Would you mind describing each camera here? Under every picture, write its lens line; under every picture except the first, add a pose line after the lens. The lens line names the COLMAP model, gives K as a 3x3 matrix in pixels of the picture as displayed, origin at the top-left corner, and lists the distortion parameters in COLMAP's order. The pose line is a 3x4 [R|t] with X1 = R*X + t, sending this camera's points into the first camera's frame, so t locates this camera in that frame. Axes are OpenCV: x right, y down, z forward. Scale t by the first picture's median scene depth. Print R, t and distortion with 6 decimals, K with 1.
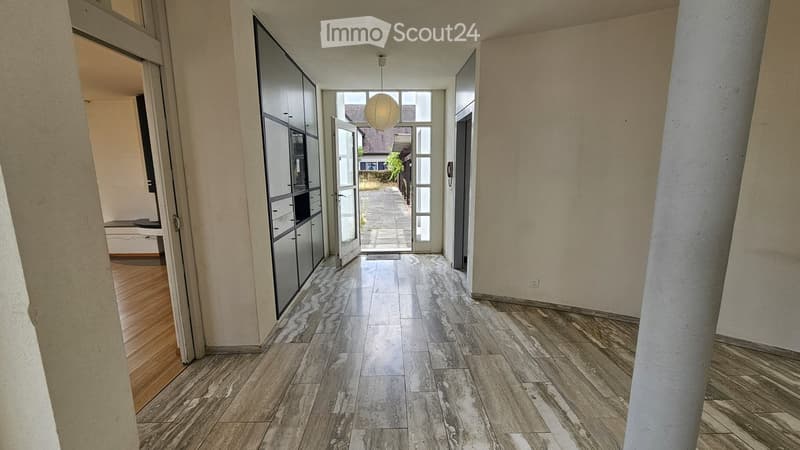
lens RADIAL K [[327.5, 0, 400.1], [0, 327.5, 227.3], [0, 0, 1]] dist [-0.002160, -0.000349]
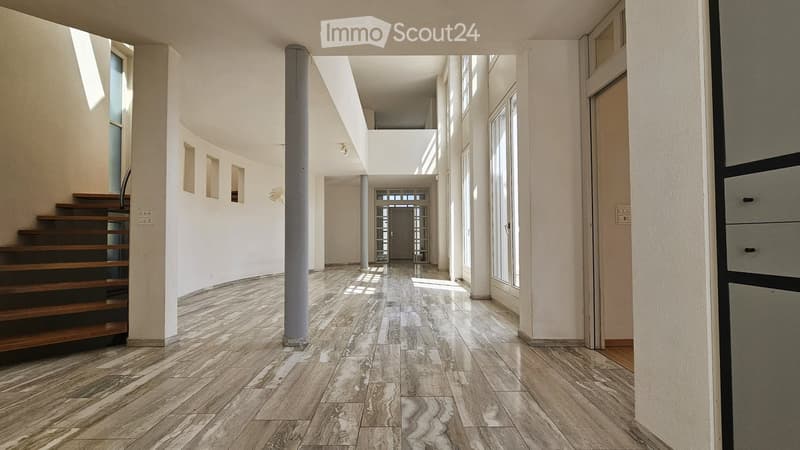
lens RADIAL K [[327.5, 0, 400.1], [0, 327.5, 227.3], [0, 0, 1]] dist [-0.002160, -0.000349]
pose [[-0.999640, 0.014100, 0.022840, -0.005179], [0.017286, 0.989143, 0.145933, -0.049459], [-0.020534, 0.146275, -0.989031, 0.846319]]
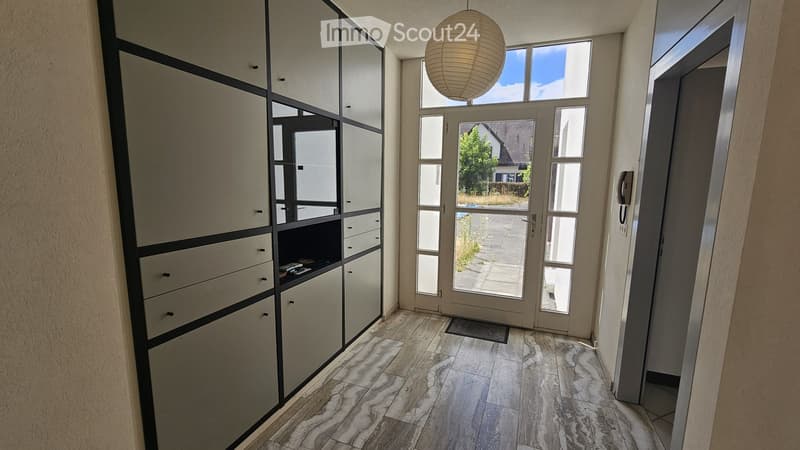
lens RADIAL K [[327.5, 0, 400.1], [0, 327.5, 227.3], [0, 0, 1]] dist [-0.002160, -0.000349]
pose [[0.916230, 0.078027, -0.392981, 0.044519], [-0.090643, 0.995790, -0.013617, -0.084020], [0.390264, 0.048097, 0.919446, 0.446510]]
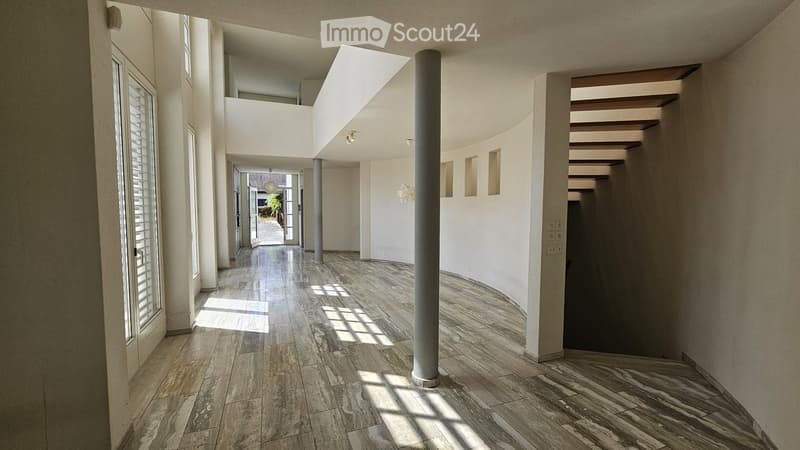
lens RADIAL K [[327.5, 0, 400.1], [0, 327.5, 227.3], [0, 0, 1]] dist [-0.002160, -0.000349]
pose [[0.938041, -0.007678, 0.346439, 0.006555], [0.045641, 0.993782, -0.101556, 0.252374], [-0.343505, 0.111076, 0.932559, -1.531752]]
